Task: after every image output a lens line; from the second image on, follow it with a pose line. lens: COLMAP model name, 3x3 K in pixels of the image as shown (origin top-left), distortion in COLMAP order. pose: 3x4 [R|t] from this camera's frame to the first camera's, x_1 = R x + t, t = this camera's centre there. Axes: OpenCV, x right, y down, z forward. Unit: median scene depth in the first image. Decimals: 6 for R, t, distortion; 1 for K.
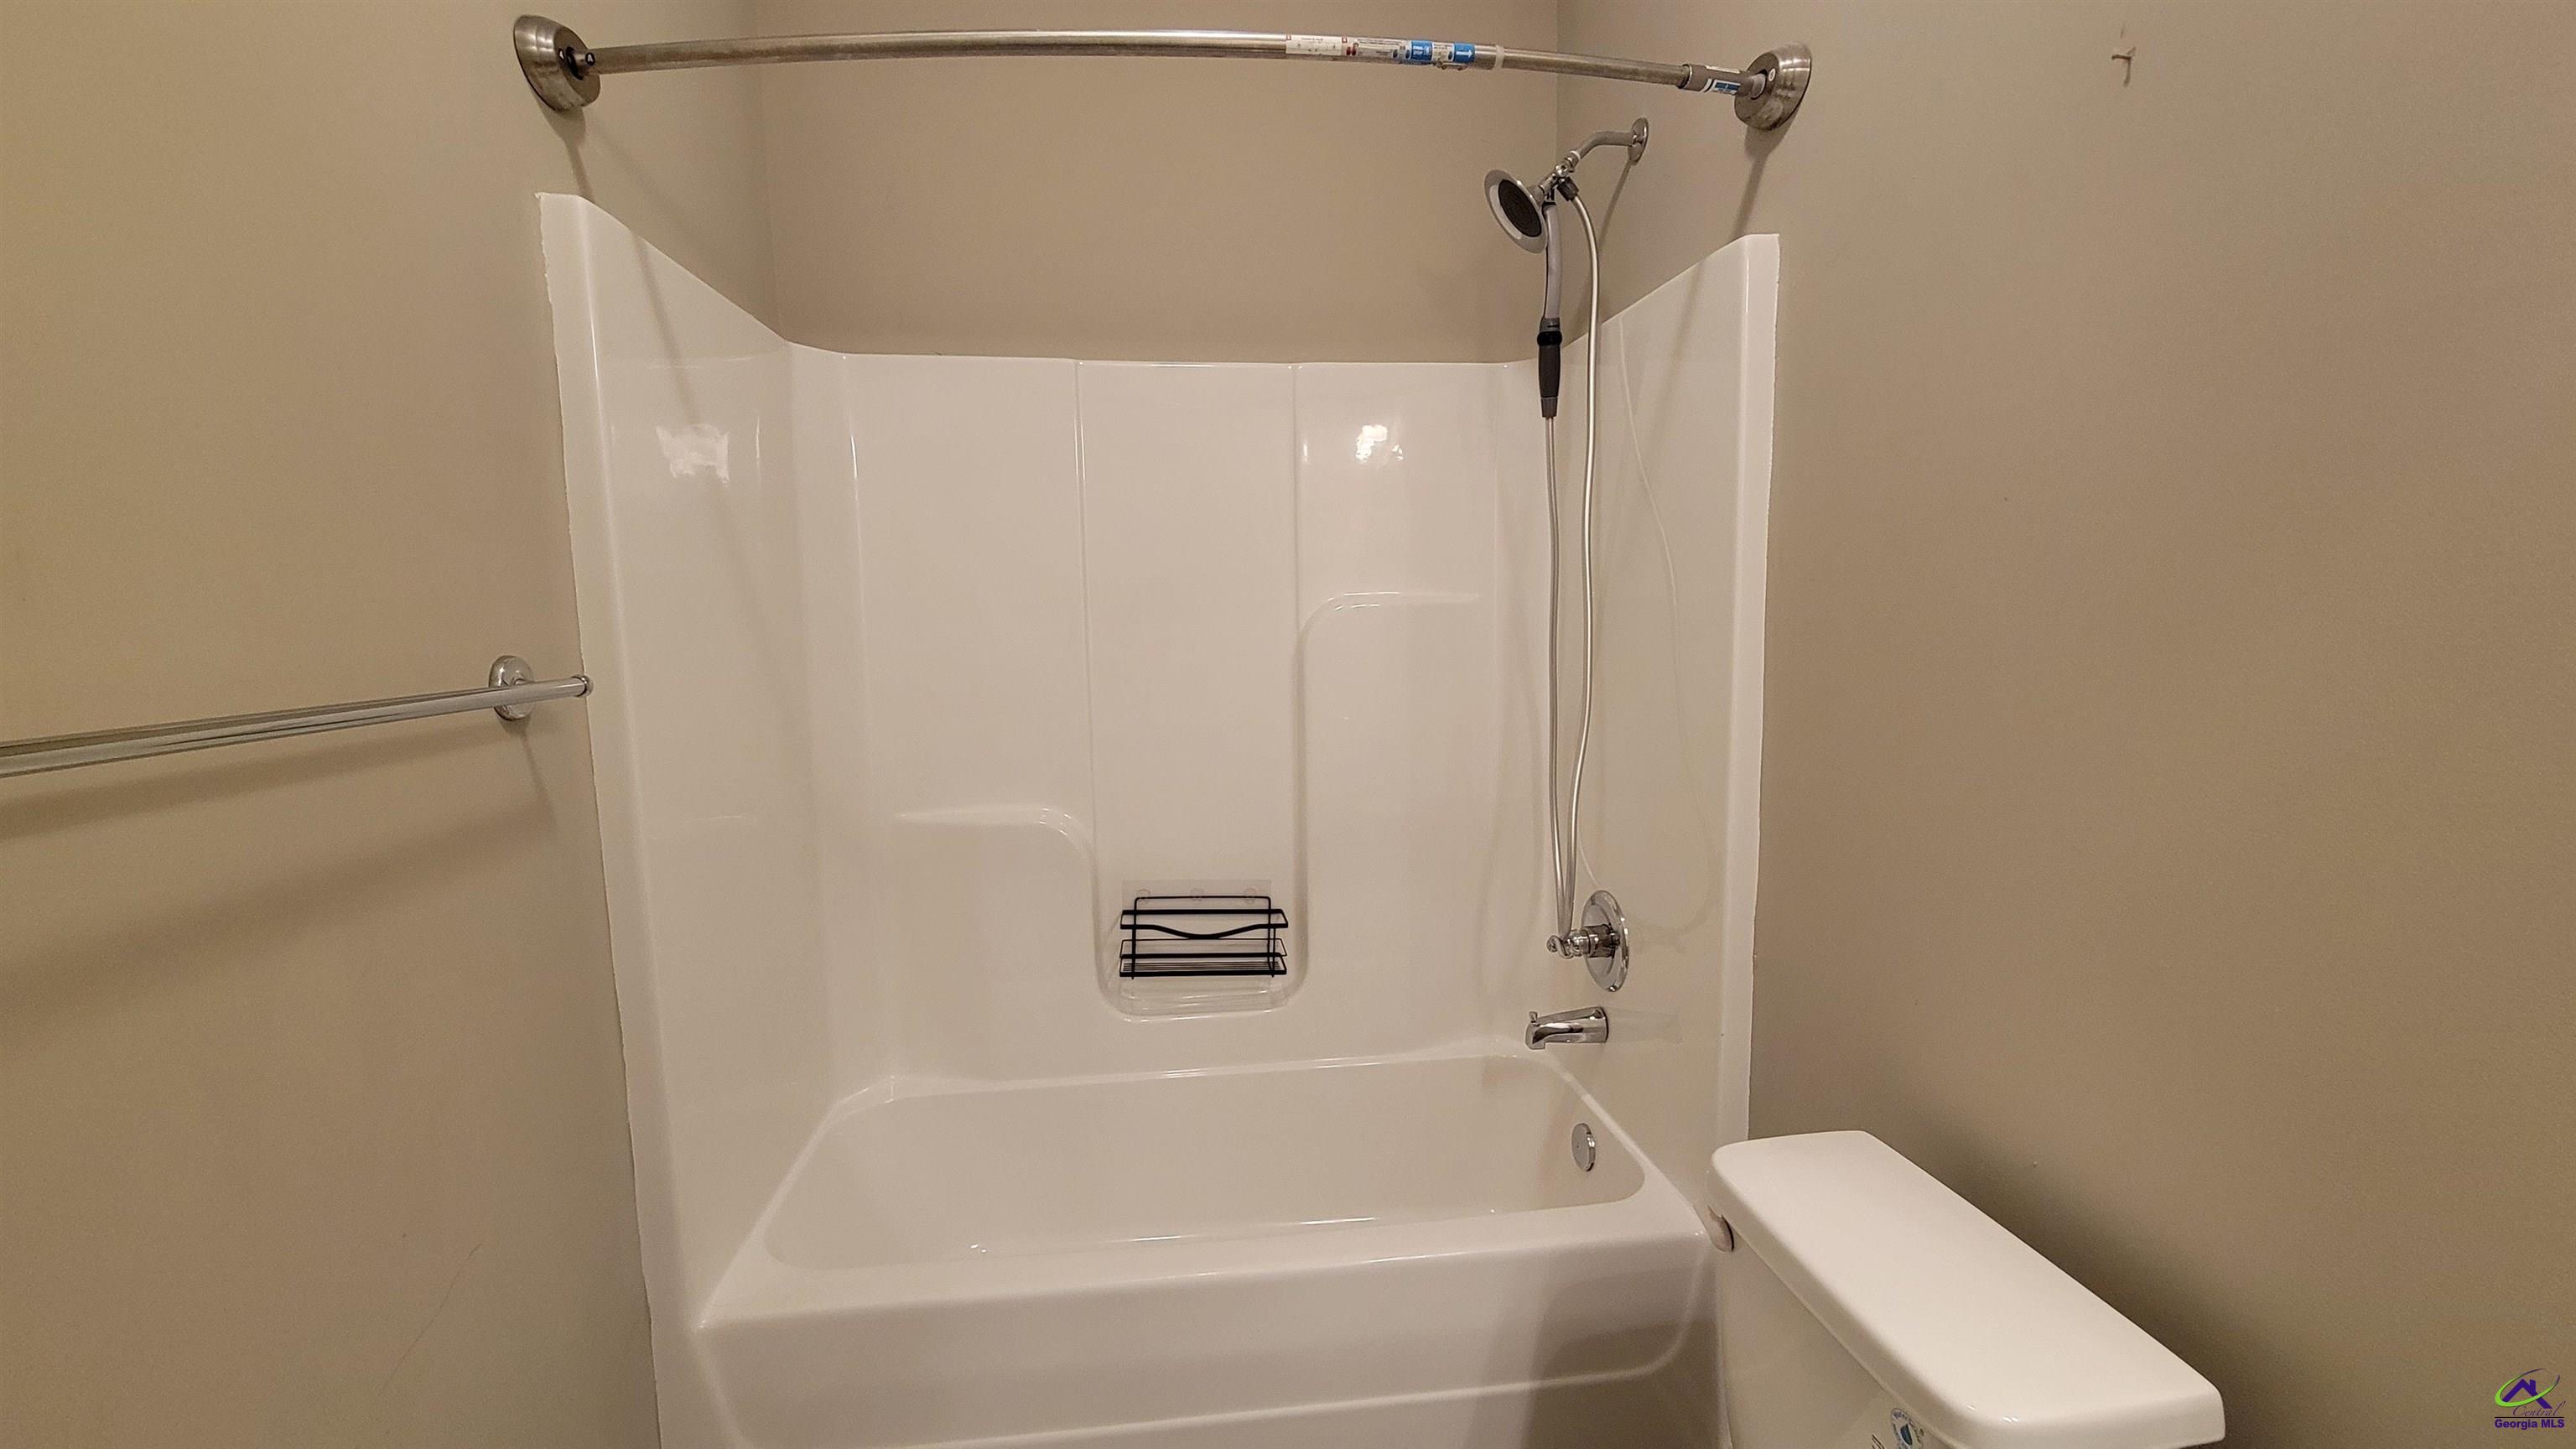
lens RADIAL K [[1063.5, 0, 1290.1], [0, 1063.5, 728.9], [0, 0, 1]] dist [0.016214, -0.000055]
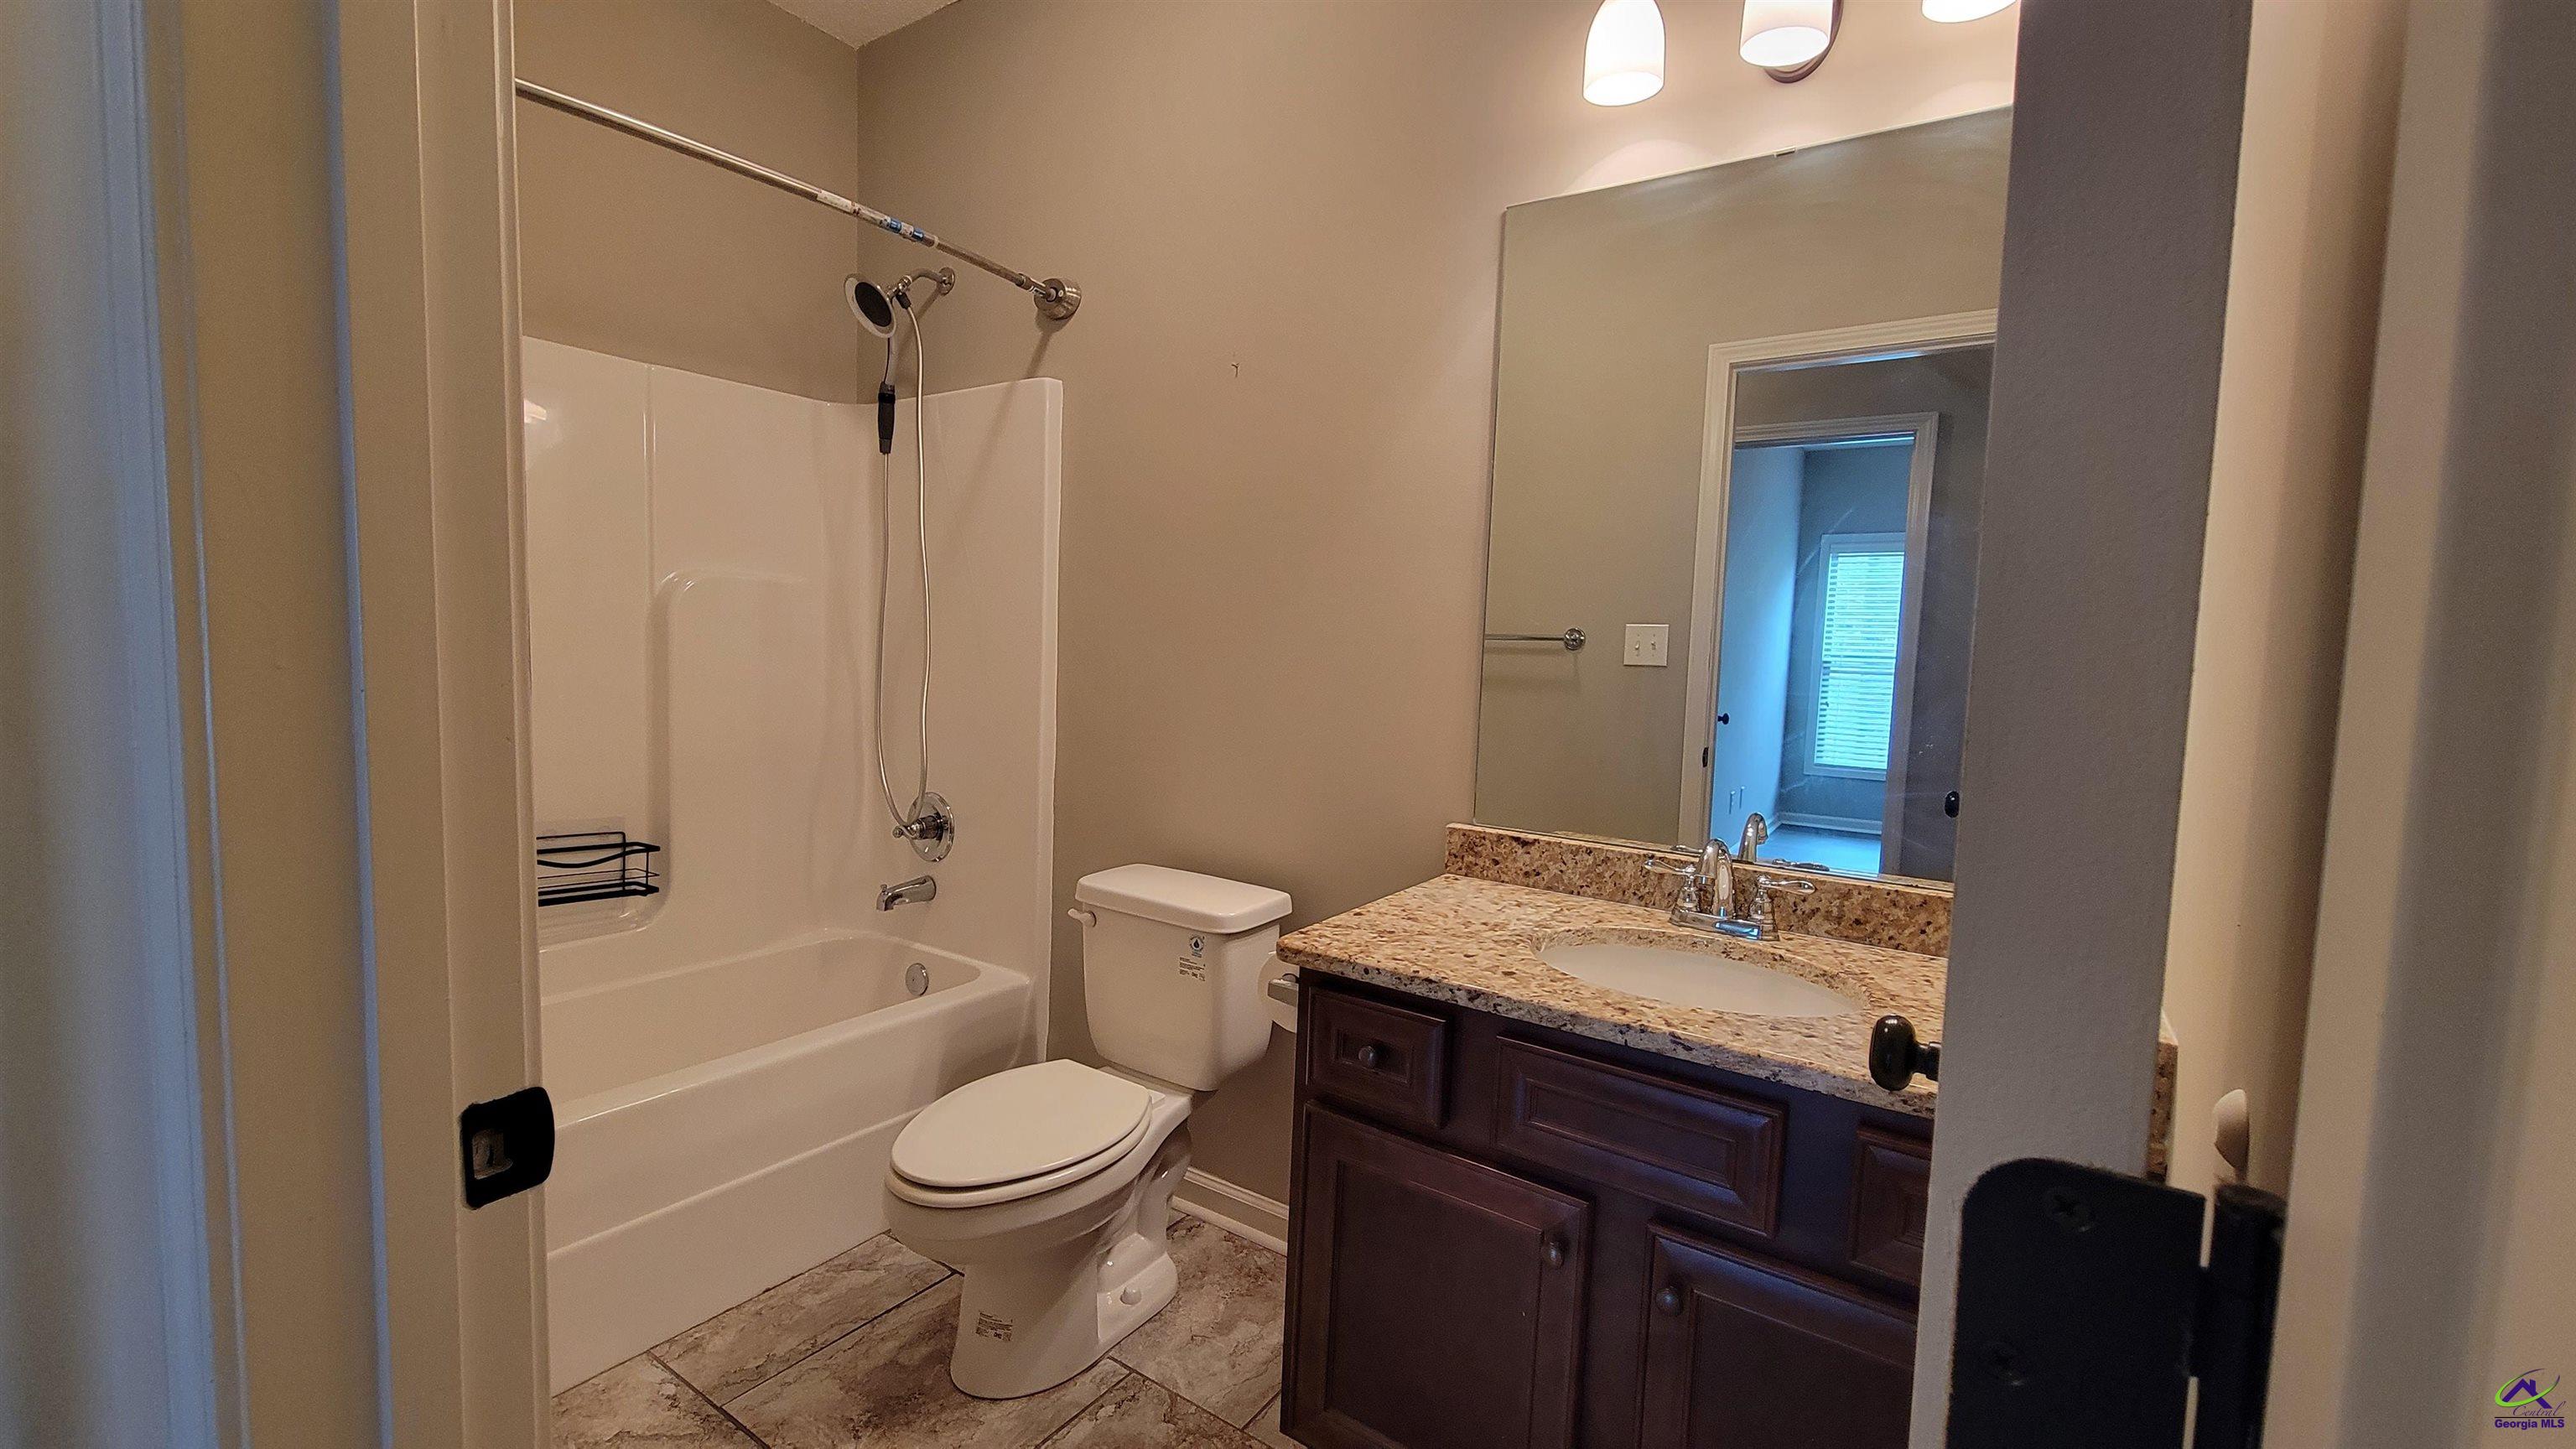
lens RADIAL K [[1053.1, 0, 1288.0], [0, 1053.1, 724.5], [0, 0, 1]] dist [-0.000658, -0.000278]
pose [[0.668861, -0.014110, 0.743254, -0.451102], [0.036522, 0.999236, -0.013897, 0.105015], [-0.742490, 0.036441, 0.668865, -0.311391]]
